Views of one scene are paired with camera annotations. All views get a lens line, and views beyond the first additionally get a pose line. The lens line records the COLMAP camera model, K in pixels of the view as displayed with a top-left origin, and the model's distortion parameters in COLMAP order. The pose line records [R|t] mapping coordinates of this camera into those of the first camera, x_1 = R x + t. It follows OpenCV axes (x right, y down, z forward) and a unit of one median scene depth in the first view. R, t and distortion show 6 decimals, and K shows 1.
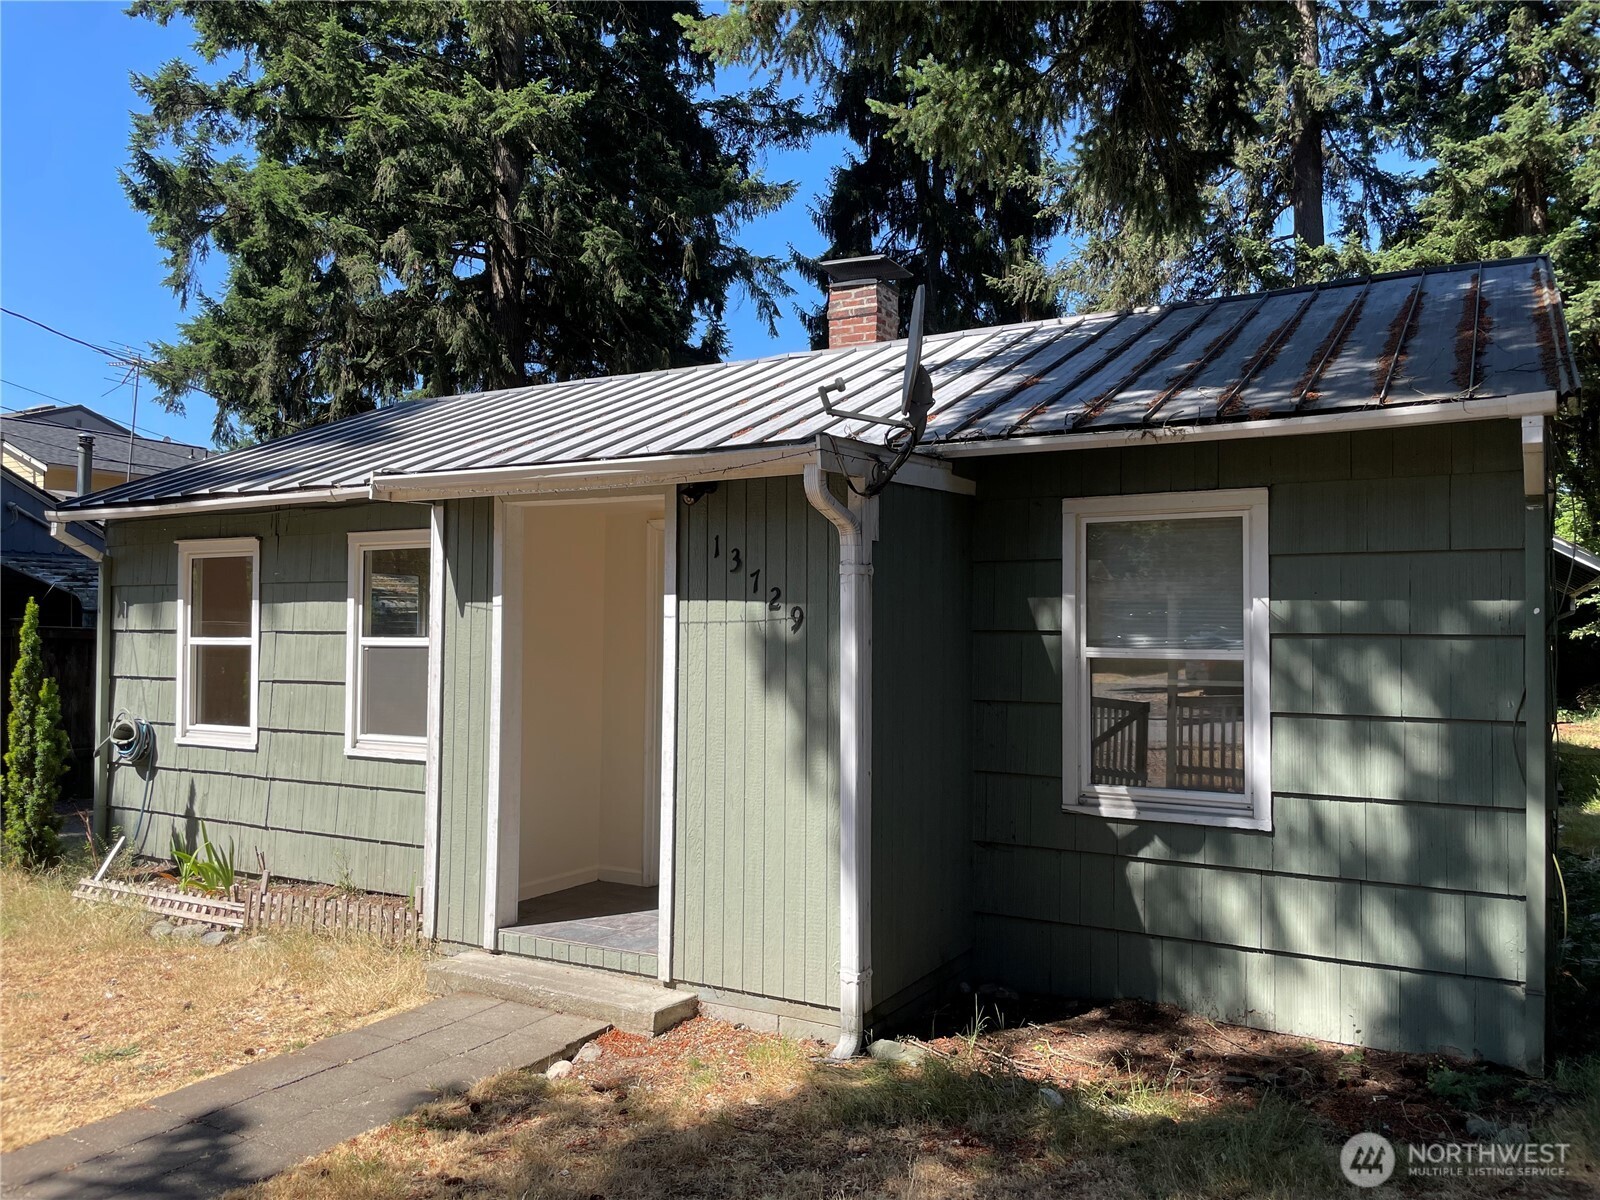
lens RADIAL K [[1207.9, 0, 815.8], [0, 1207.9, 596.6], [0, 0, 1]] dist [0.080861, -0.110709]
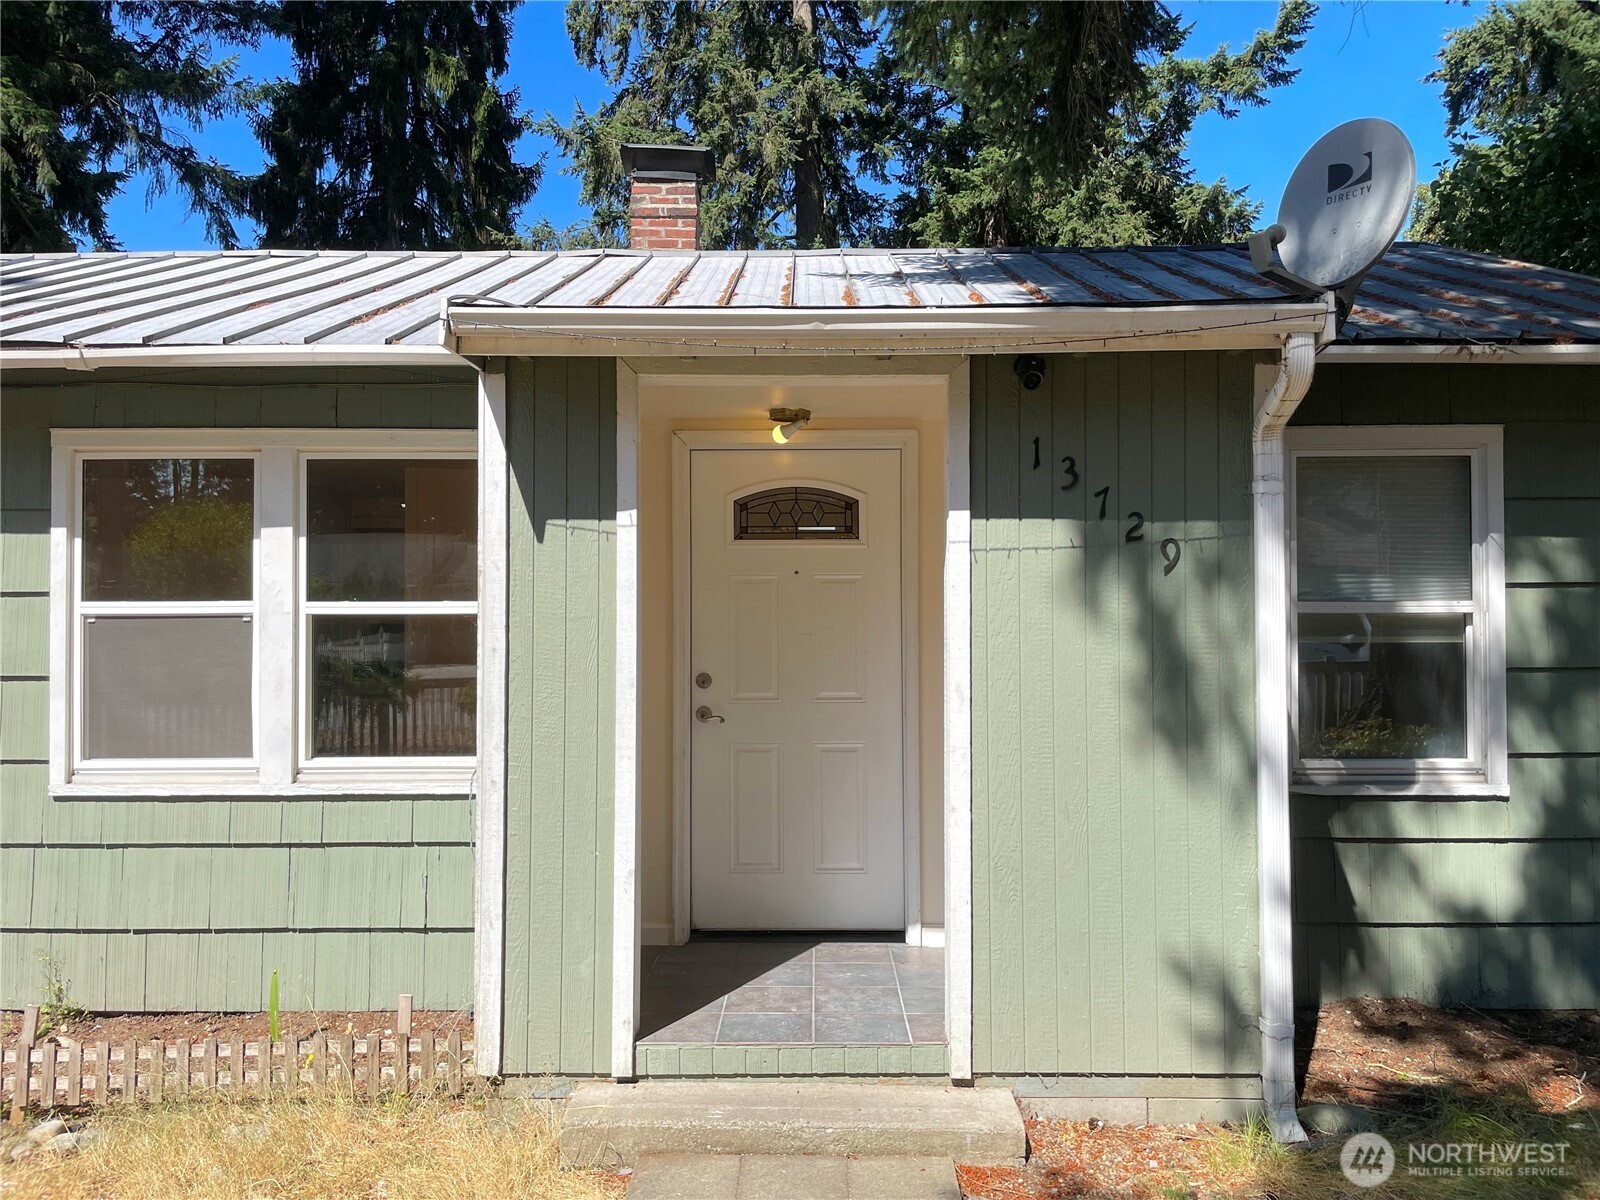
lens RADIAL K [[1207.9, 0, 797.4], [0, 1207.9, 611.2], [0, 0, 1]] dist [0.080861, -0.110709]
pose [[0.874890, -0.001280, 0.484319, -0.529683], [-0.006427, 0.999878, 0.014252, 0.040357], [-0.484278, -0.015582, 0.874775, 0.433797]]
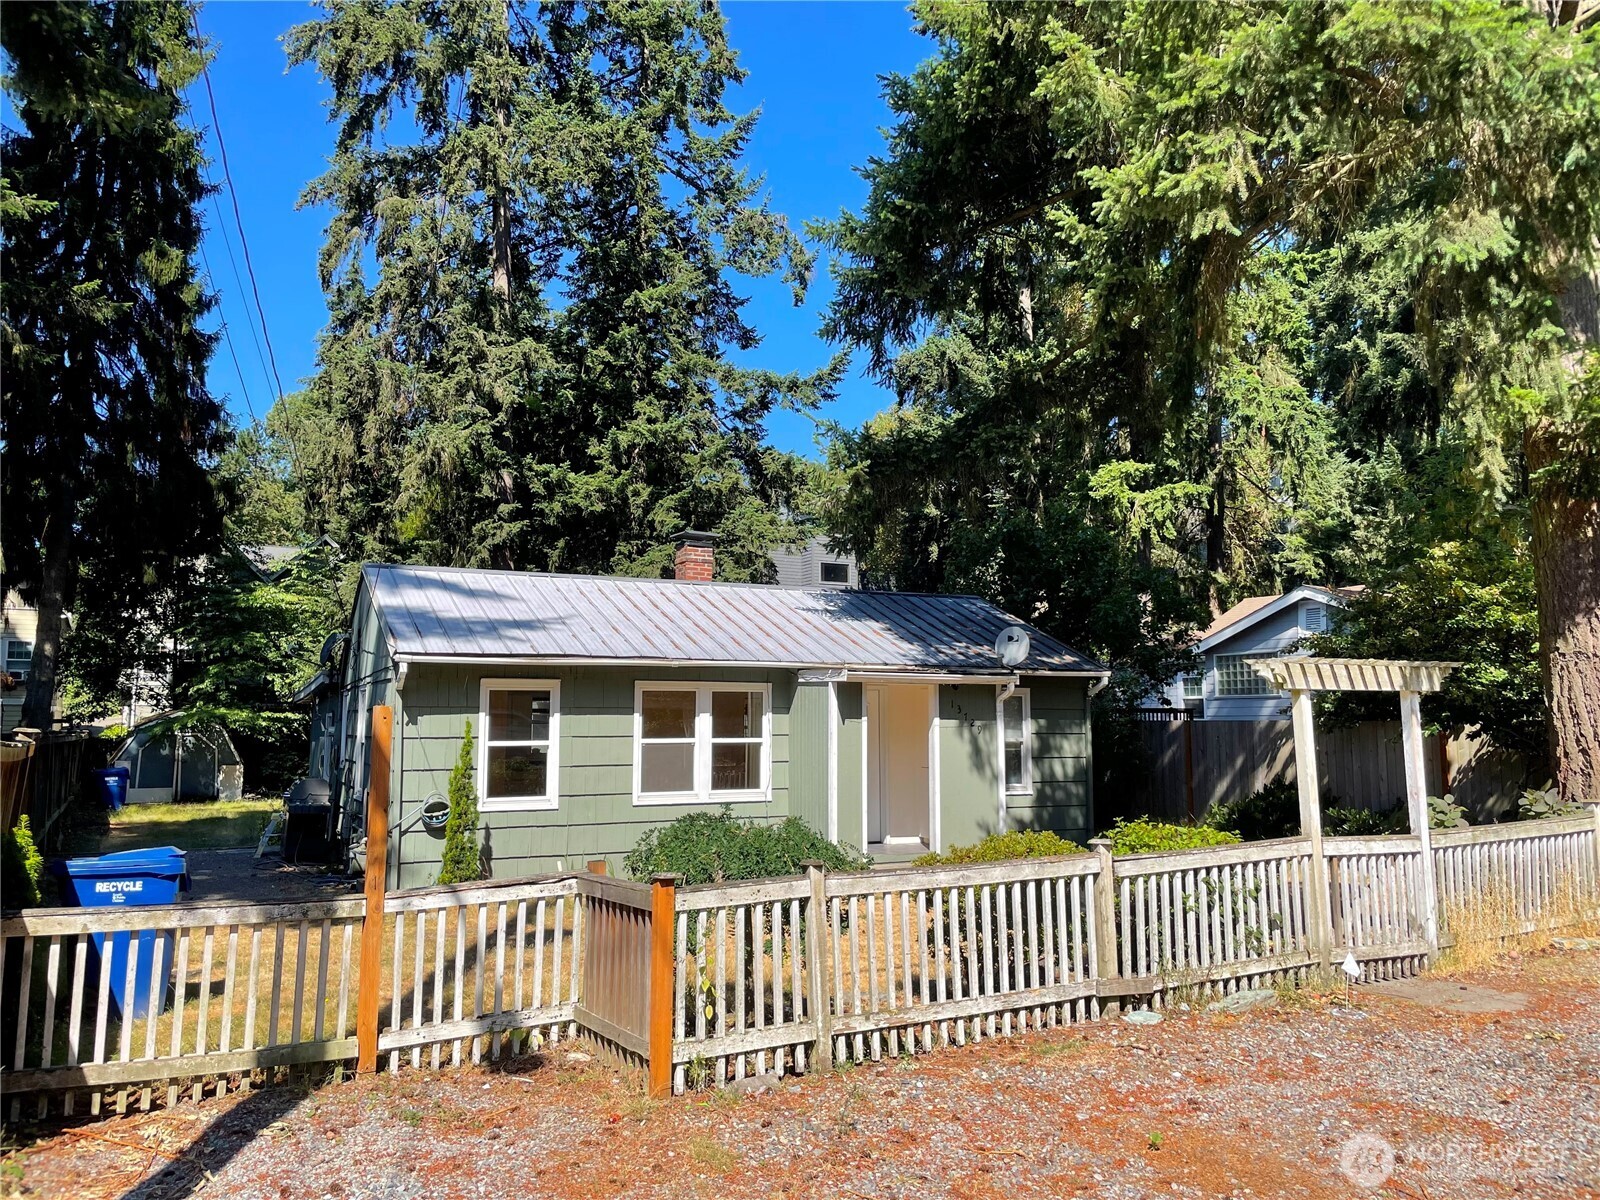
lens RADIAL K [[1207.9, 0, 817.4], [0, 1207.9, 599.7], [0, 0, 1]] dist [0.080861, -0.110709]
pose [[0.555520, 0.079942, 0.827652, -2.582053], [-0.018554, 0.996312, -0.083779, -0.039604], [-0.831296, 0.031184, 0.554954, -0.332599]]
